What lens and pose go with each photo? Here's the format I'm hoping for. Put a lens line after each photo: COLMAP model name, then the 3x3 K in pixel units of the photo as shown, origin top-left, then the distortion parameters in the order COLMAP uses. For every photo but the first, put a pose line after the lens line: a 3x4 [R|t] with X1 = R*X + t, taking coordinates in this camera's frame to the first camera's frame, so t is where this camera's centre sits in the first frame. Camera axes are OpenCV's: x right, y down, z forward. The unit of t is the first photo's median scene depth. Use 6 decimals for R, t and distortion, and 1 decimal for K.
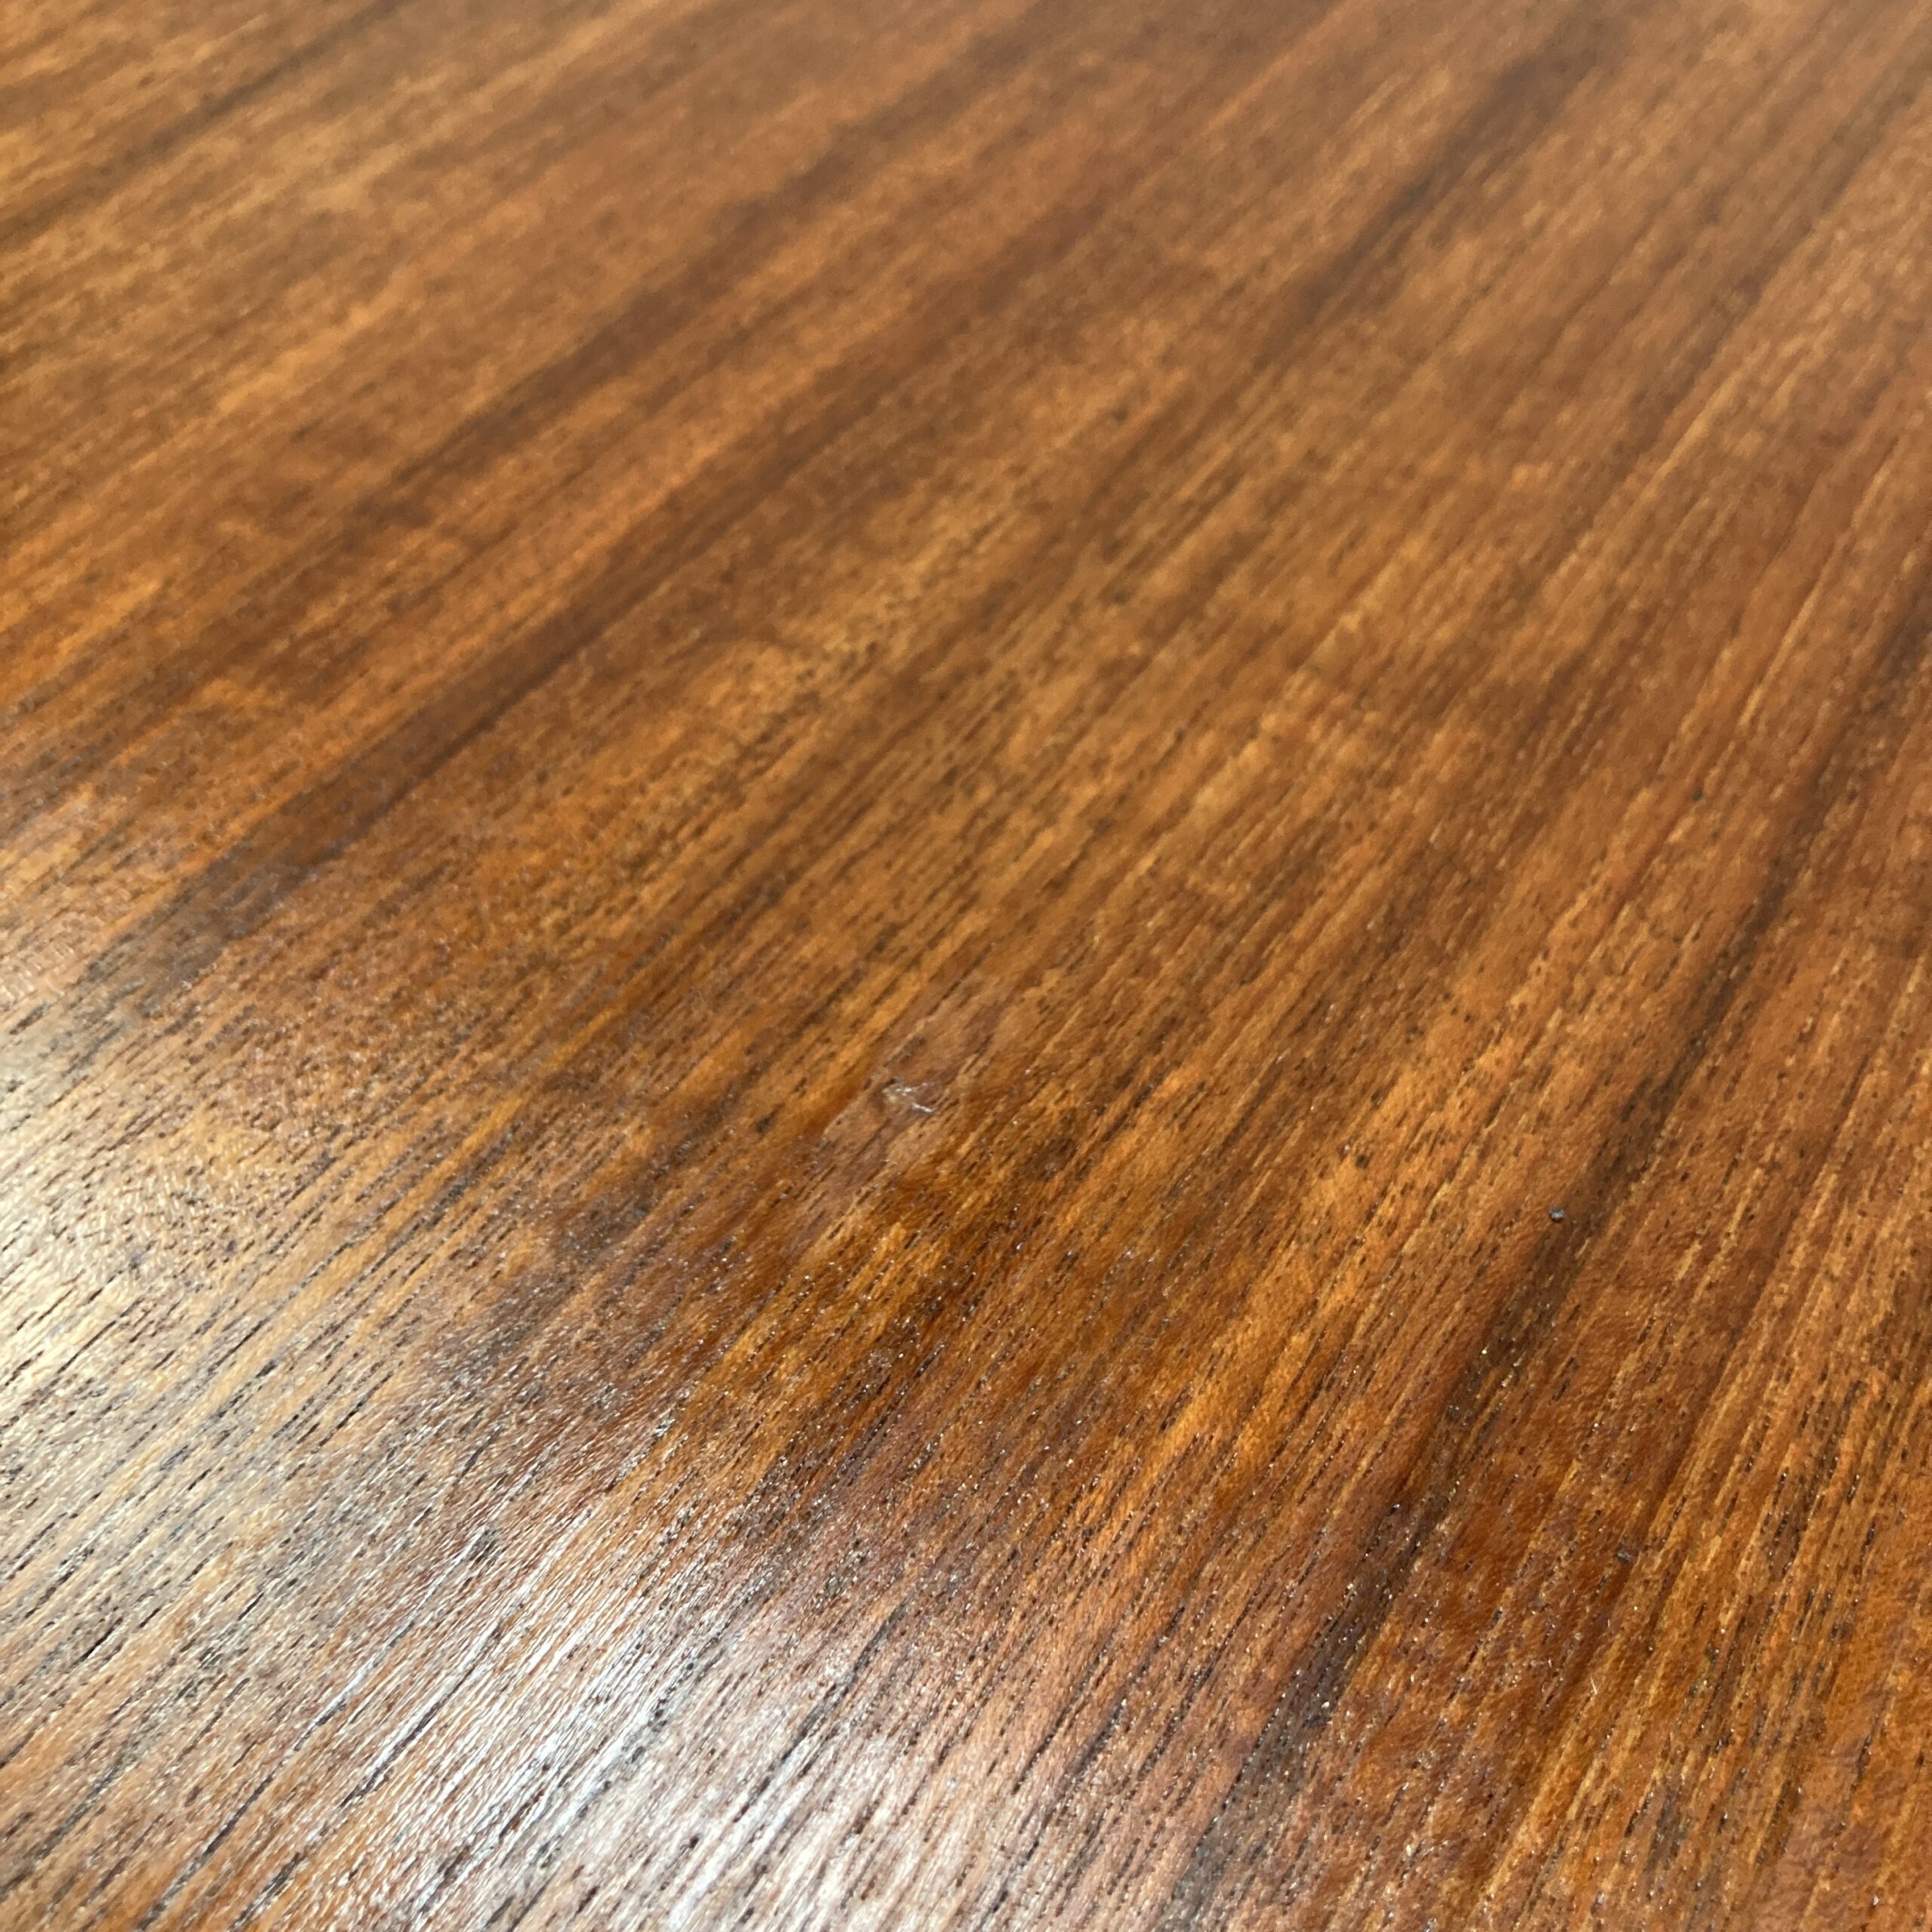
lens RADIAL K [[2120.4, 0, 970.0], [0, 2120.4, 966.9], [0, 0, 1]] dist [0.010595, 0.000000]
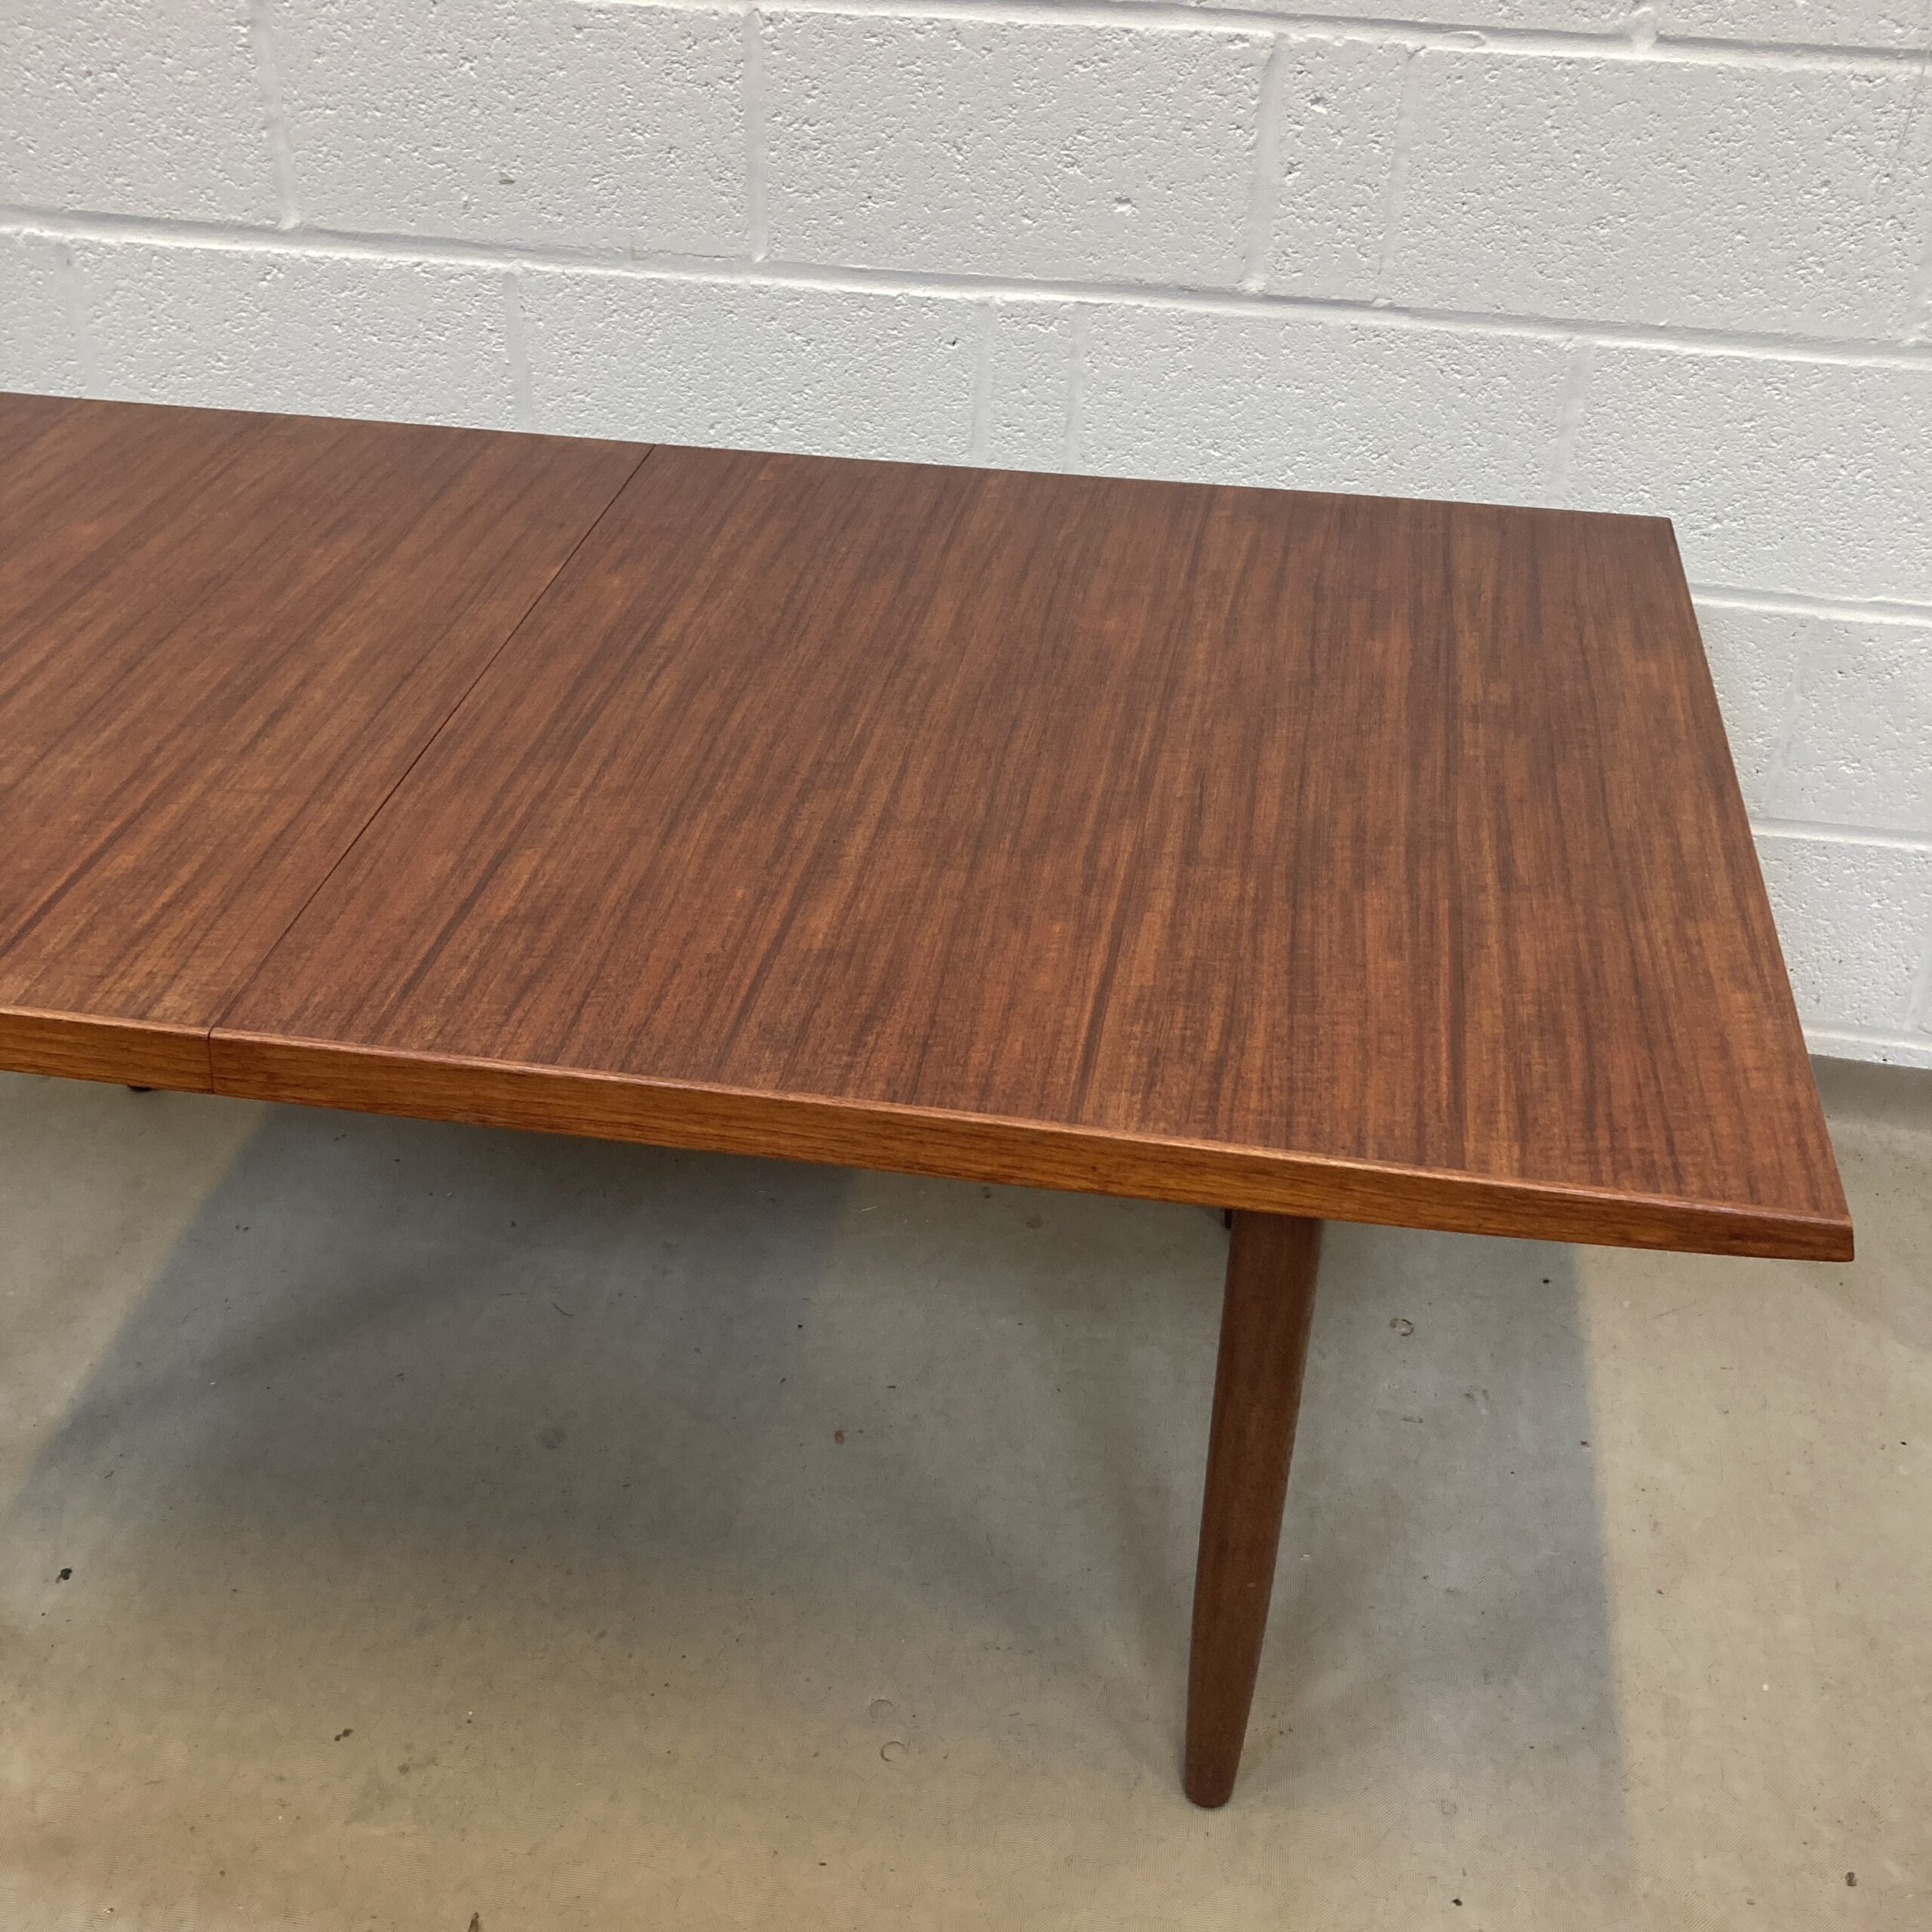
lens RADIAL K [[2120.4, 0, 952.4], [0, 2120.4, 982.5], [0, 0, 1]] dist [0.010595, 0.000000]
pose [[0.908787, -0.212350, 0.359183, -0.363726], [0.293807, 0.936897, -0.189479, 2.289895], [-0.296282, 0.277727, 0.913830, -5.564946]]
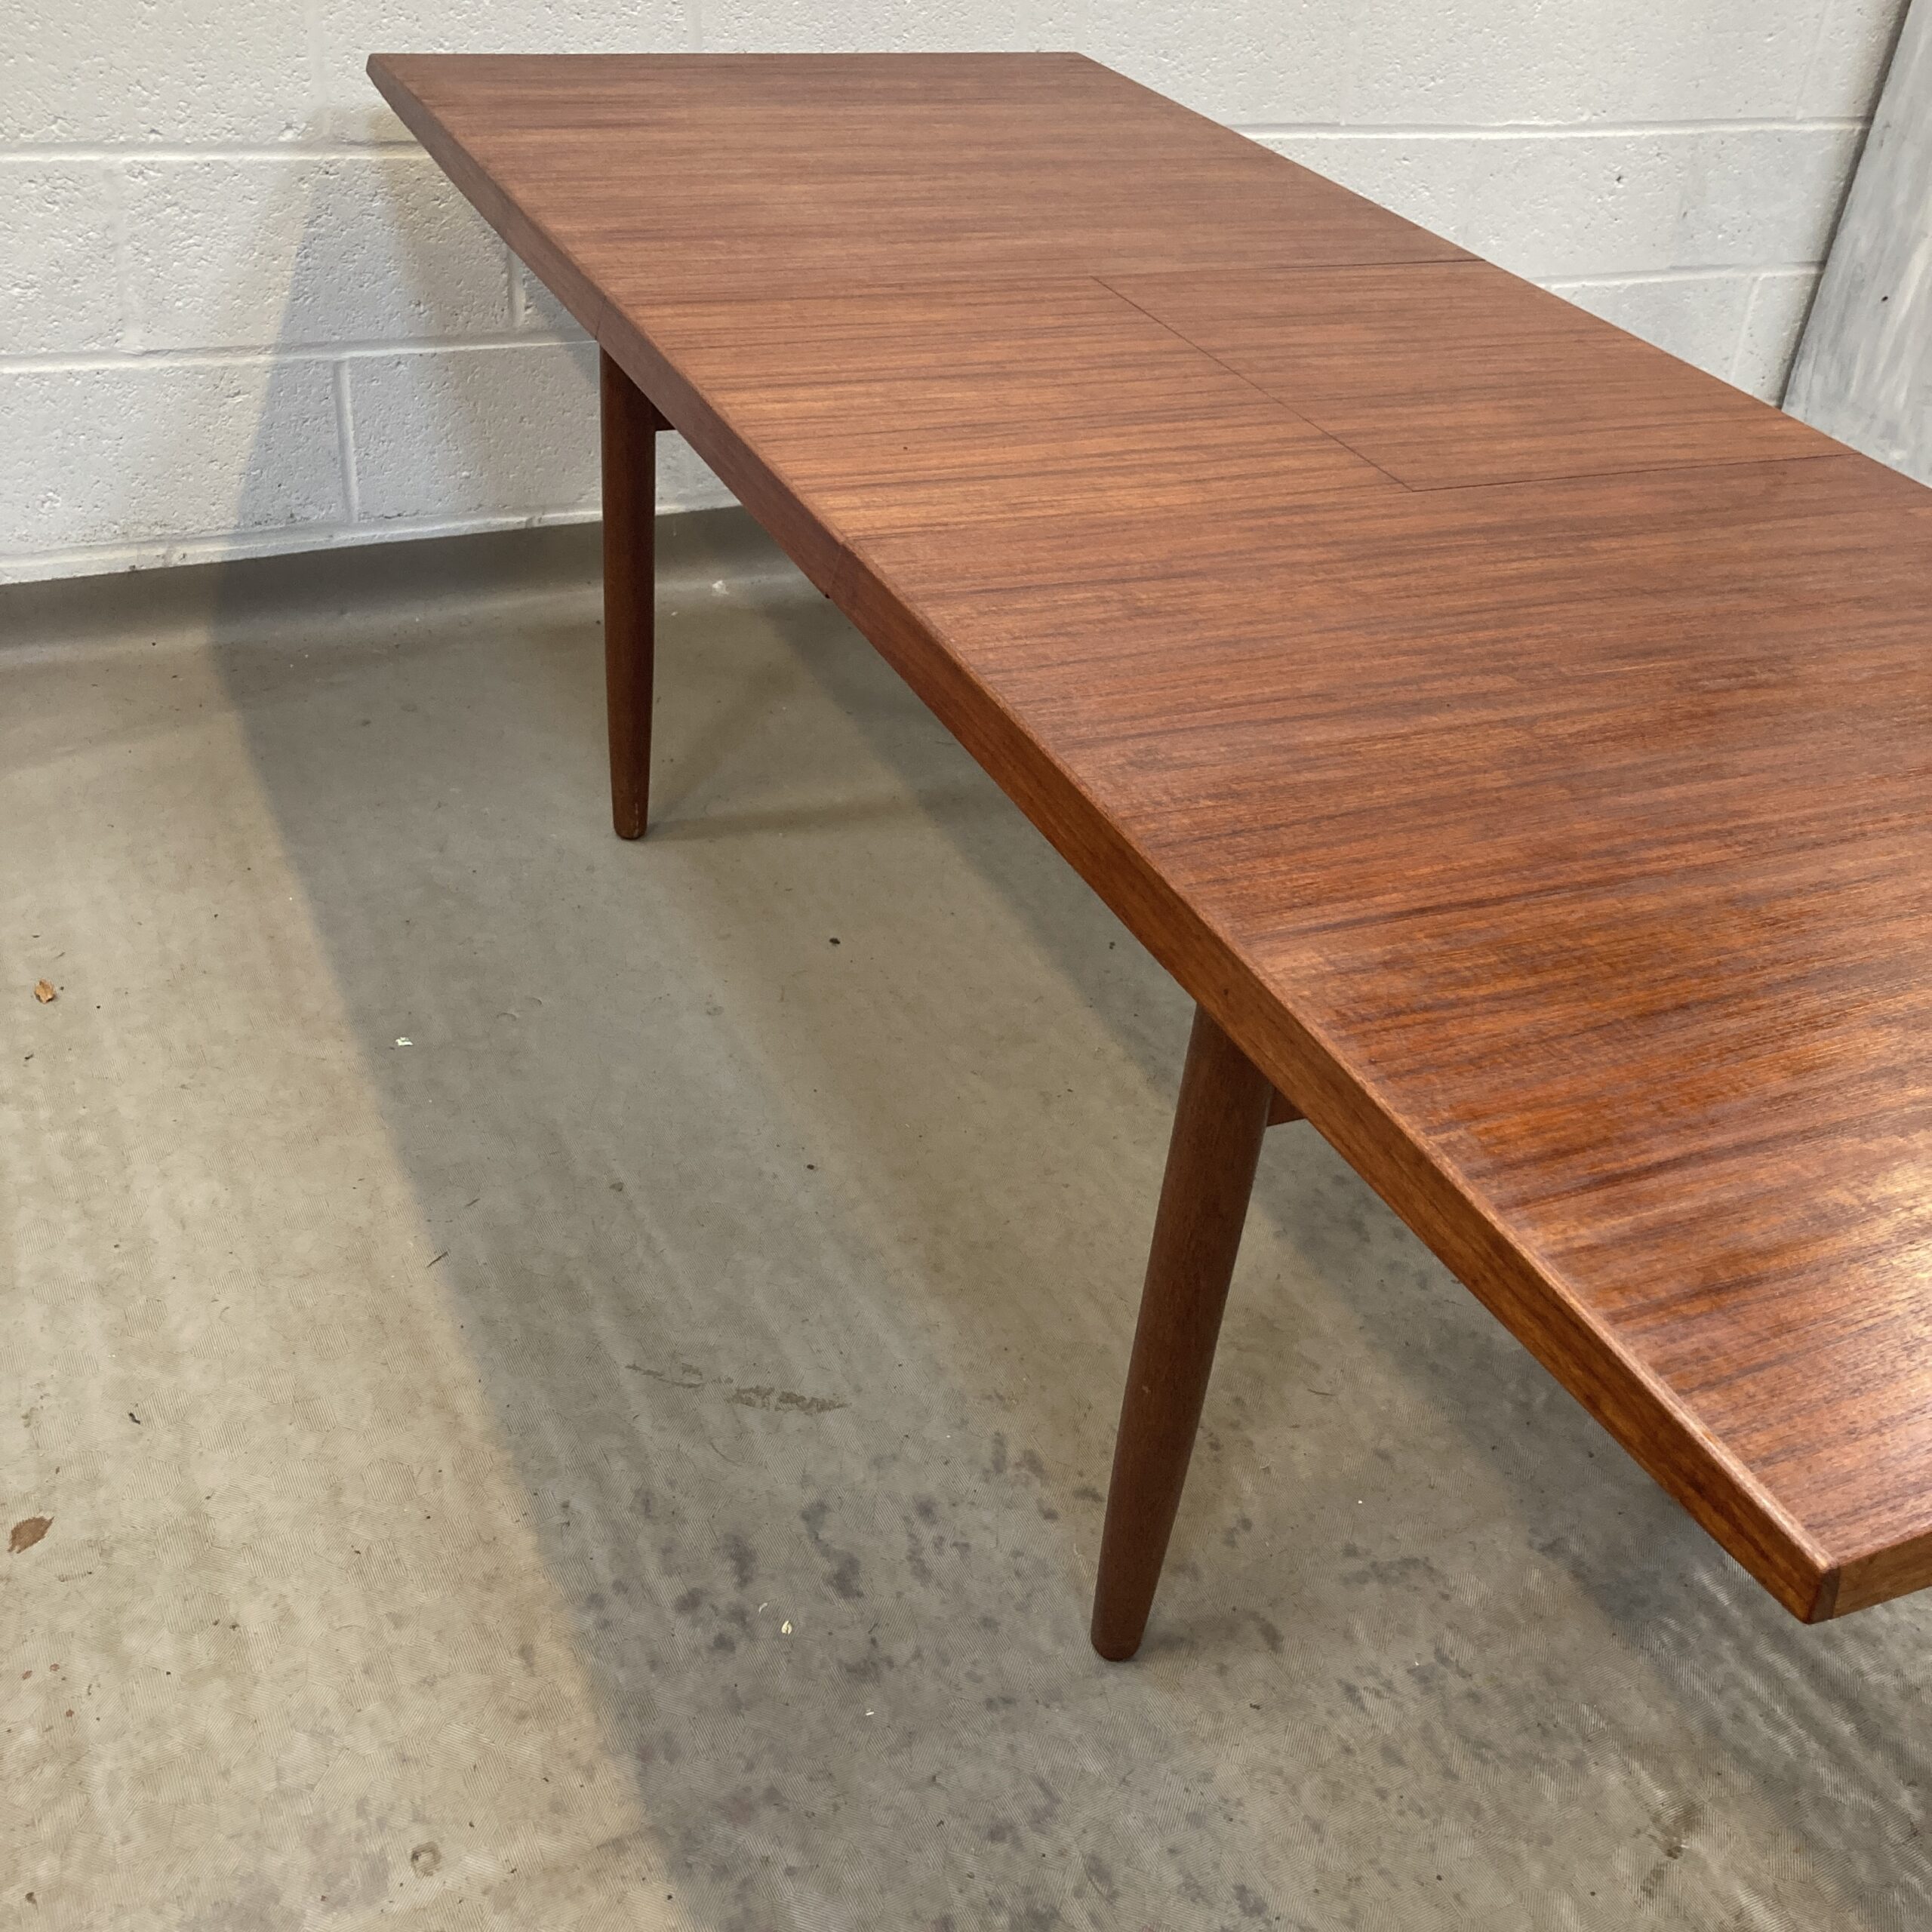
lens RADIAL K [[2120.4, 0, 990.4], [0, 2120.4, 960.9], [0, 0, 1]] dist [0.010595, 0.000000]
pose [[0.484749, -0.430714, 0.761252, -8.789760], [0.592462, 0.801960, 0.076480, 1.601050], [-0.643434, 0.413939, 0.643931, -3.672370]]
